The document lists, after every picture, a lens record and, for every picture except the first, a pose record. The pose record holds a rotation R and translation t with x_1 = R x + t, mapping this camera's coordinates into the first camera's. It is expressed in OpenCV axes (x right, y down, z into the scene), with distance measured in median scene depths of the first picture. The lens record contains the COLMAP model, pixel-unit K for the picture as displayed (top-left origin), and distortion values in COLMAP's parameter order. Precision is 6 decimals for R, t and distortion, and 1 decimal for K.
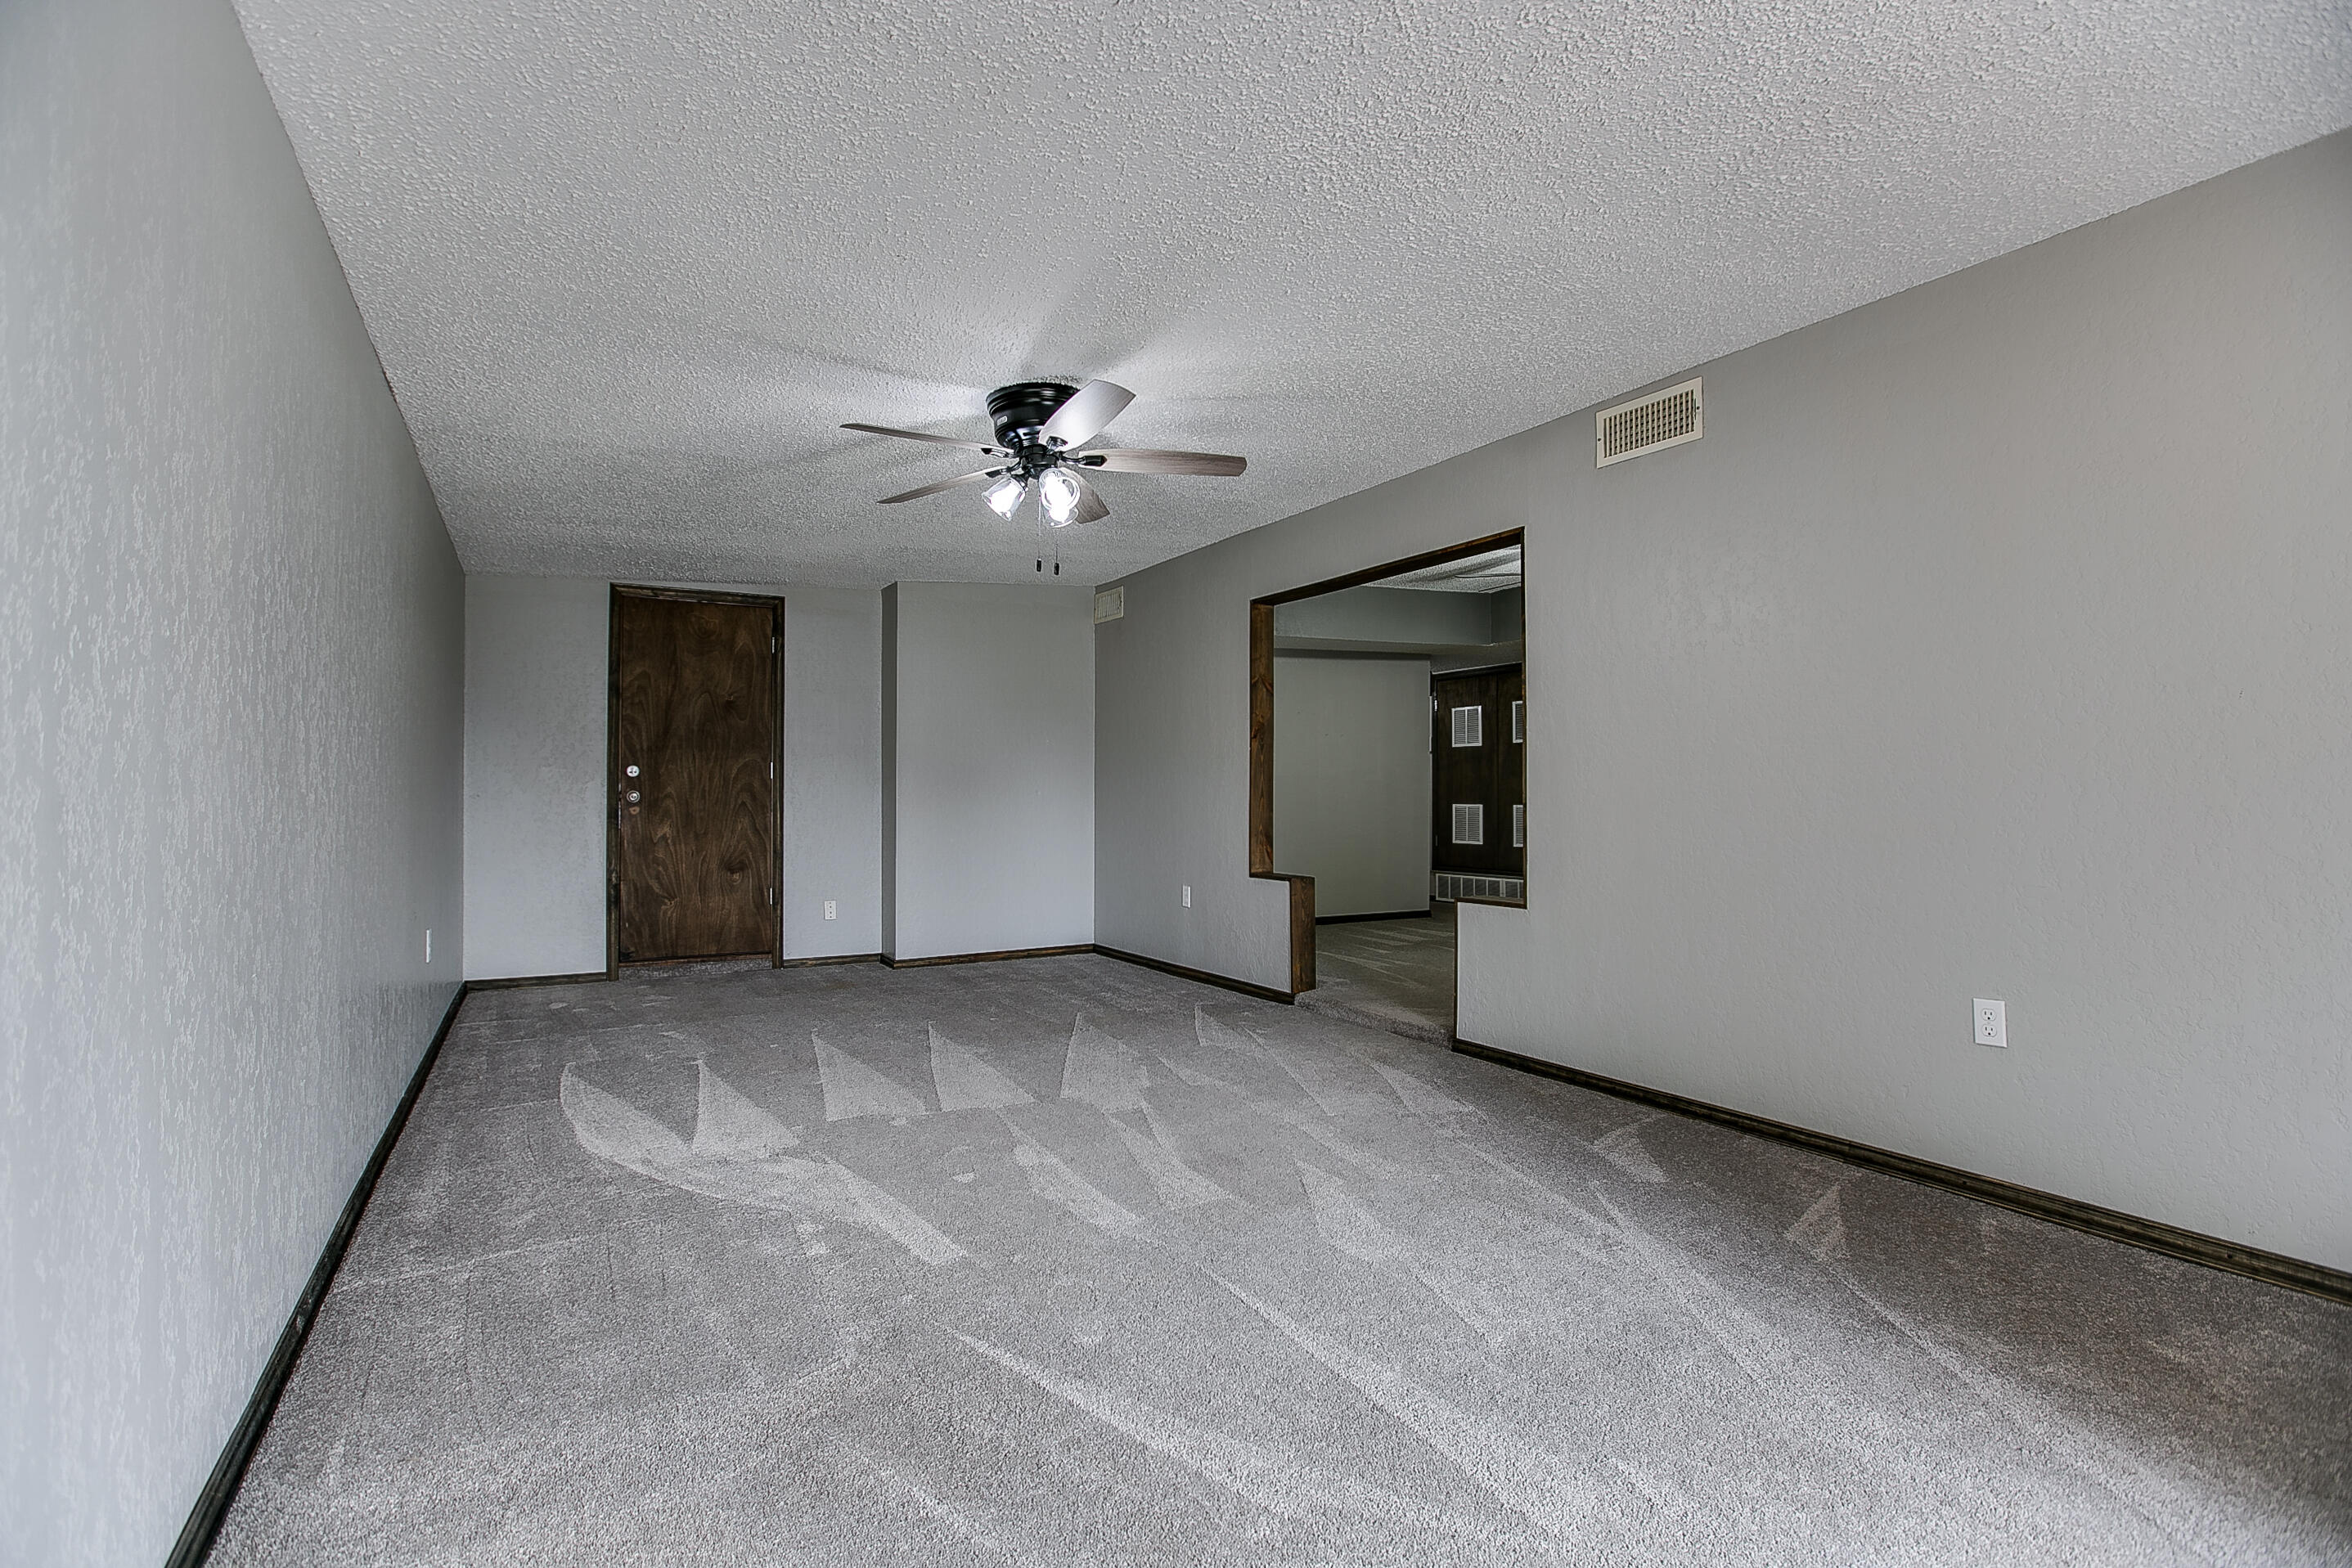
lens RADIAL K [[1066.5, 0, 1150.4], [0, 1066.5, 792.8], [0, 0, 1]] dist [-0.054474, -0.000011]
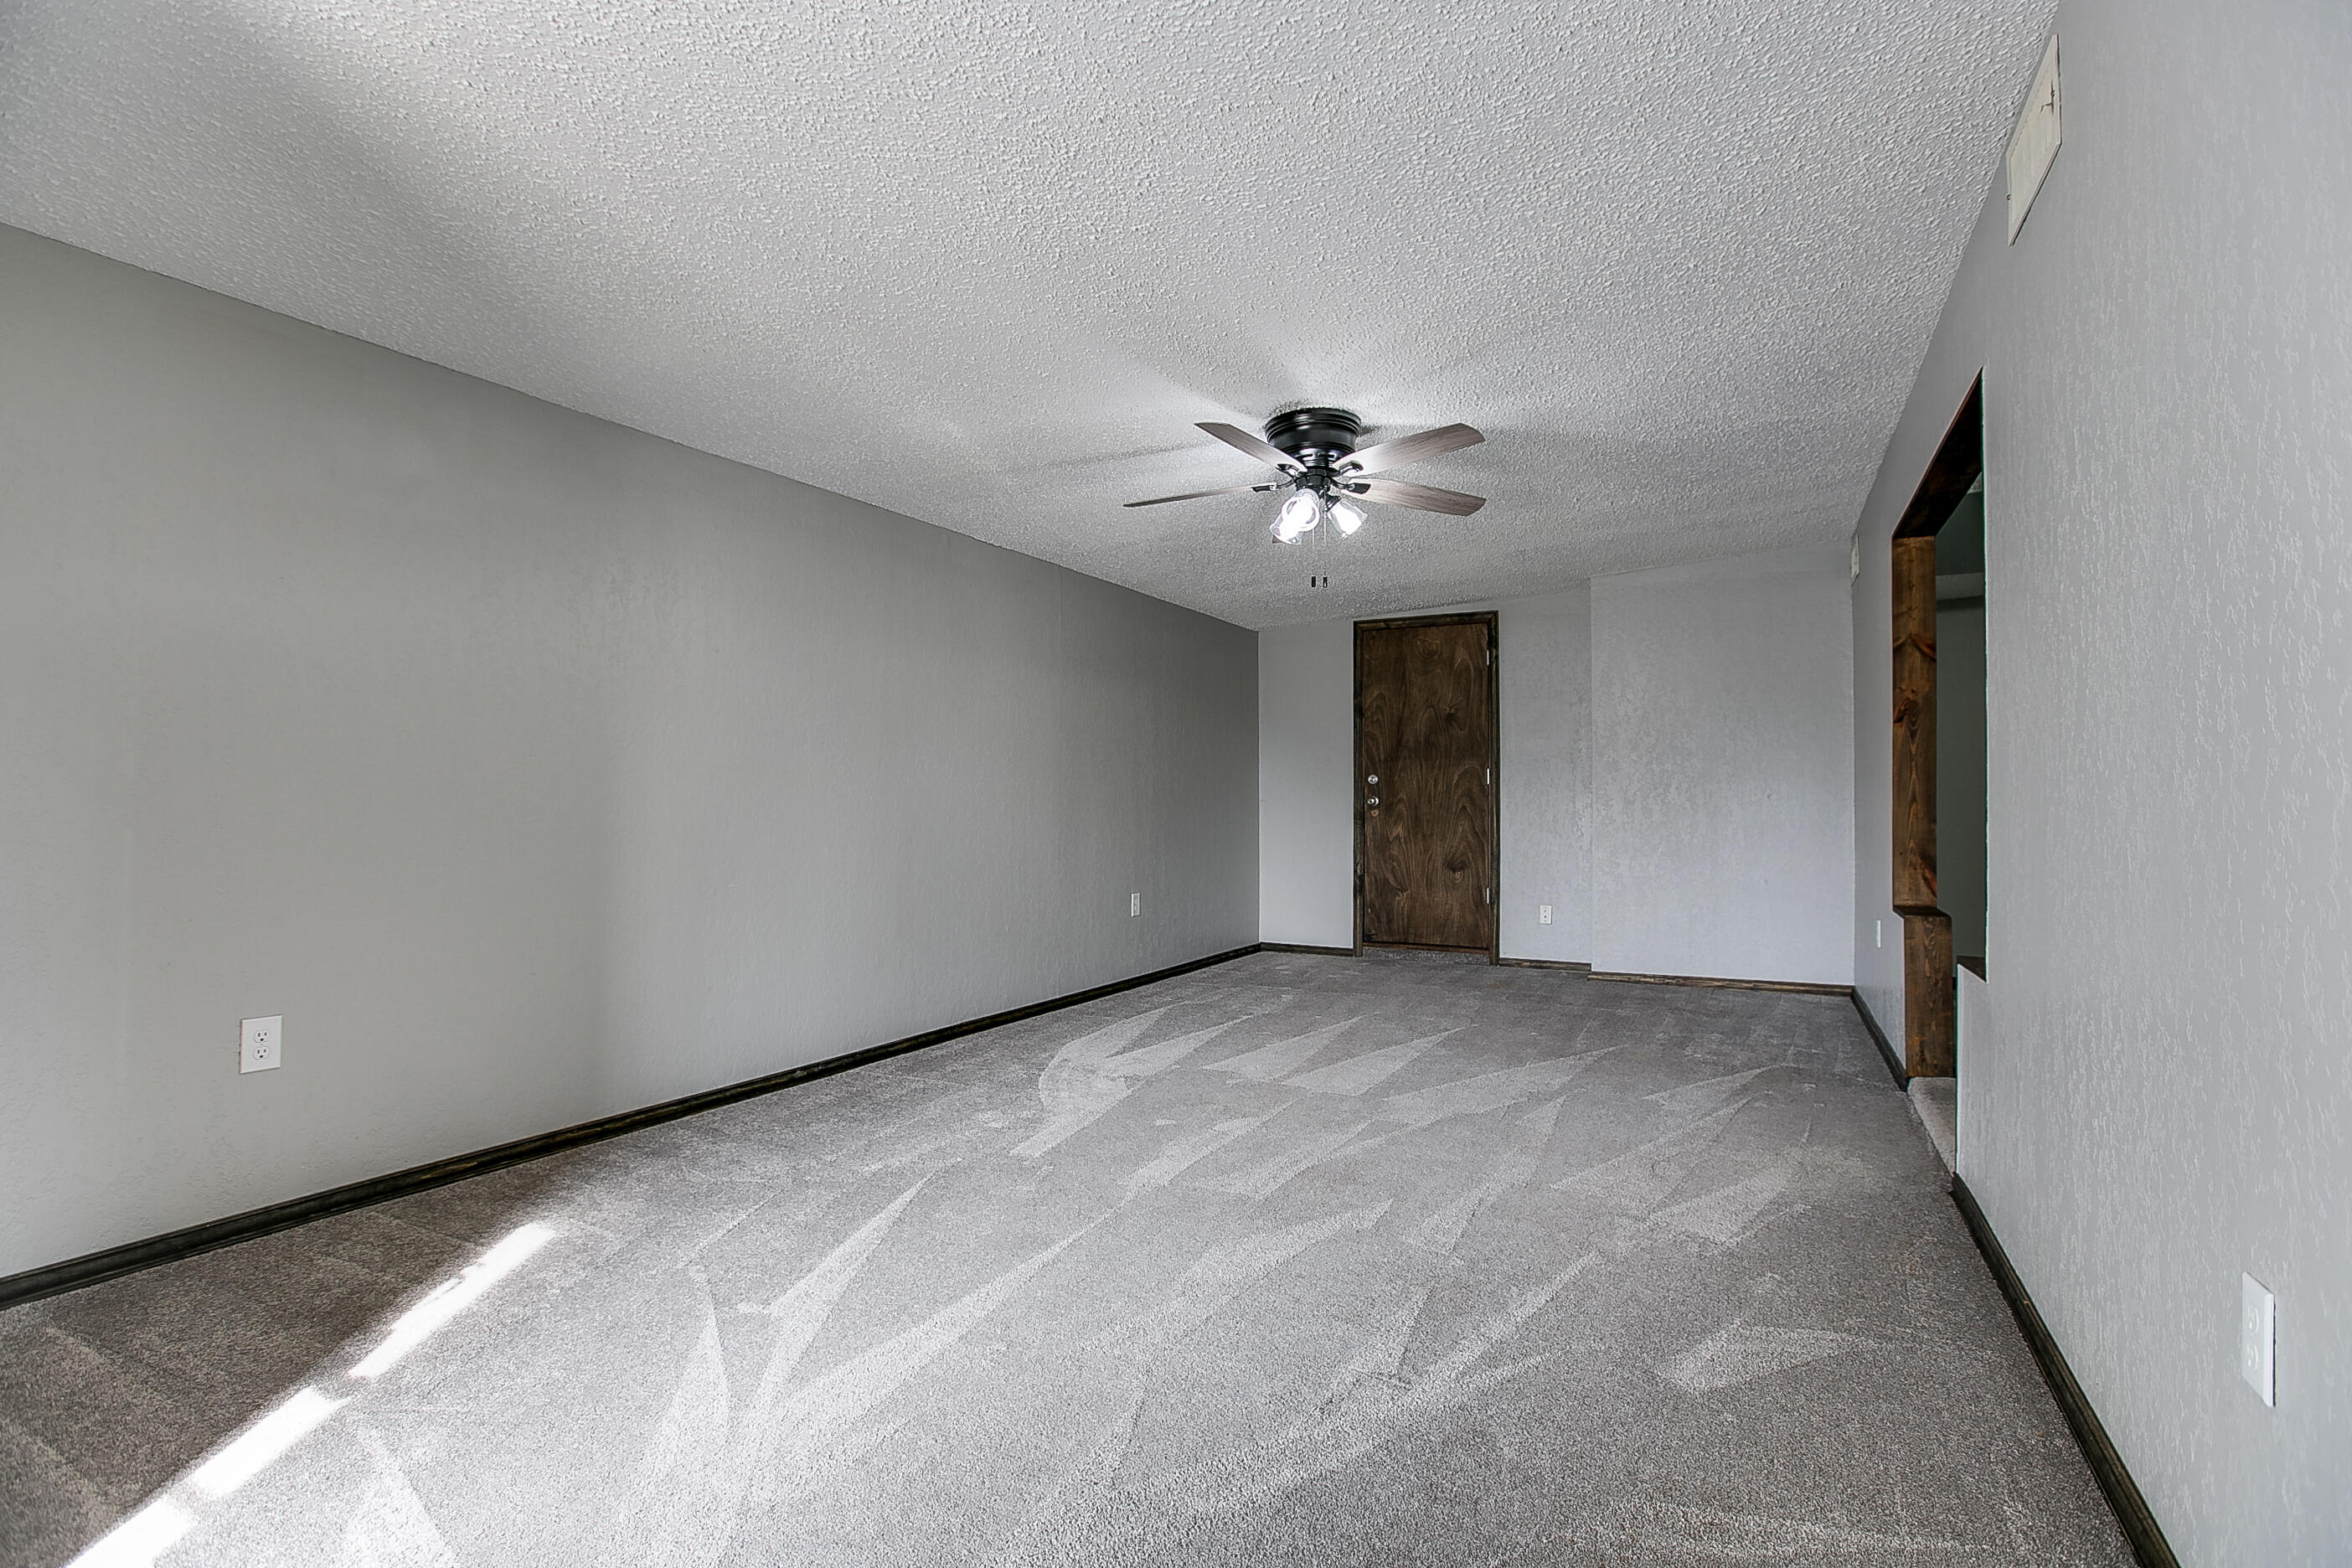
lens RADIAL K [[1066.6, 0, 1151.4], [0, 1066.6, 783.1], [0, 0, 1]] dist [-0.054474, -0.000011]
pose [[0.532820, -0.012496, -0.846137, 0.372640], [-0.000734, 0.999884, -0.015229, 0.001892], [0.846229, 0.008735, 0.532749, 0.160094]]
